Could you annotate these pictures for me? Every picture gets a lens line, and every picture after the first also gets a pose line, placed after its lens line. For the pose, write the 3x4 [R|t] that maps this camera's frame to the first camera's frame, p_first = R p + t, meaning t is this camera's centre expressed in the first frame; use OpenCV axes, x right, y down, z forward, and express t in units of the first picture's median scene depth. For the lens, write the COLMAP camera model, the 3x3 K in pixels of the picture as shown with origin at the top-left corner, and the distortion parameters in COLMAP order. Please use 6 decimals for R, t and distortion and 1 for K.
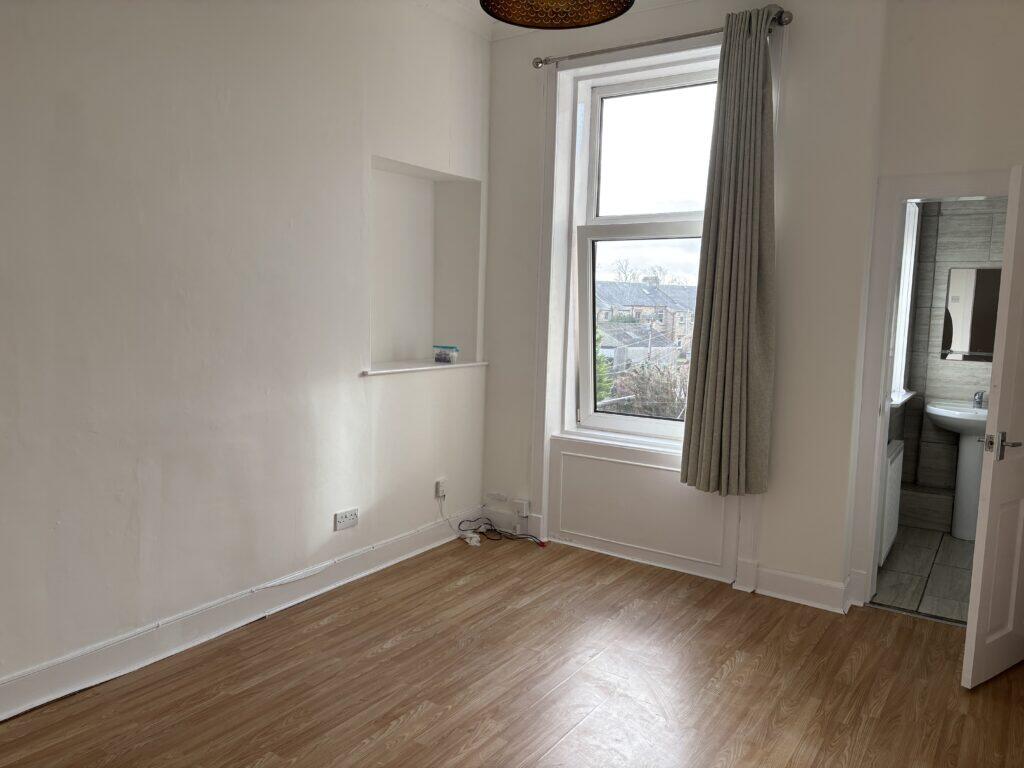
lens RADIAL K [[766.1, 0, 512.0], [0, 766.1, 384.0], [0, 0, 1]] dist [0.006362, -0.004458]
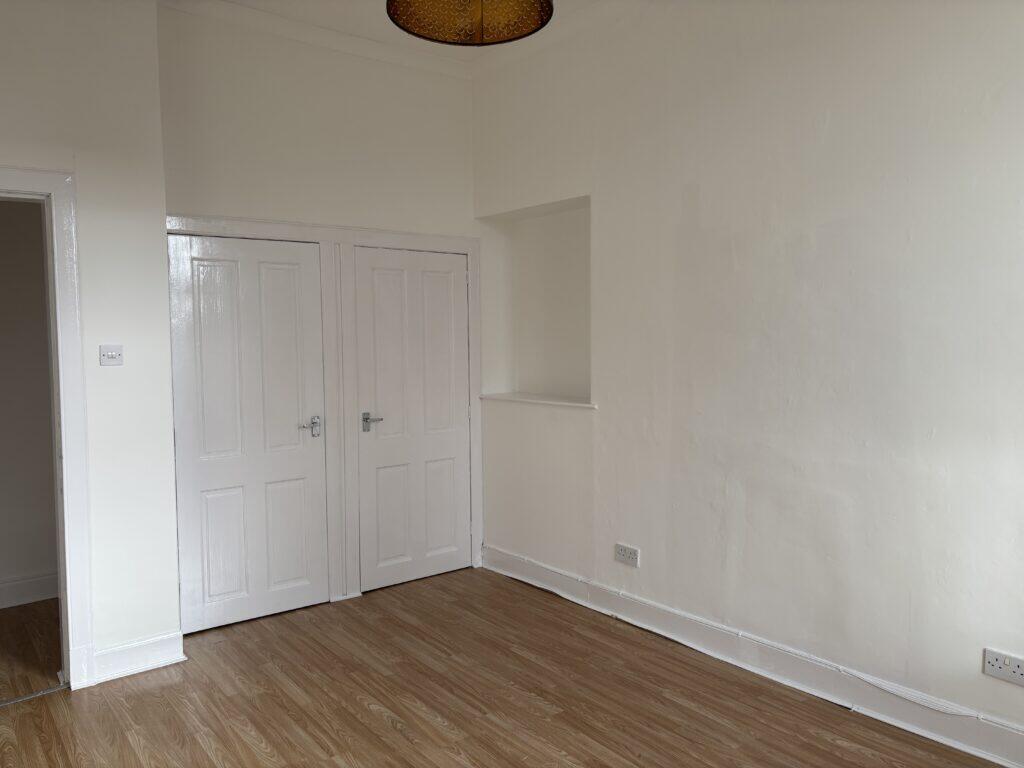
lens RADIAL K [[766.1, 0, 512.0], [0, 766.1, 384.0], [0, 0, 1]] dist [0.006362, -0.004458]
pose [[-0.315180, 0.035172, -0.948380, 0.695046], [-0.096536, 0.992941, 0.068907, -0.089109], [0.944109, 0.113271, -0.309560, 1.026522]]
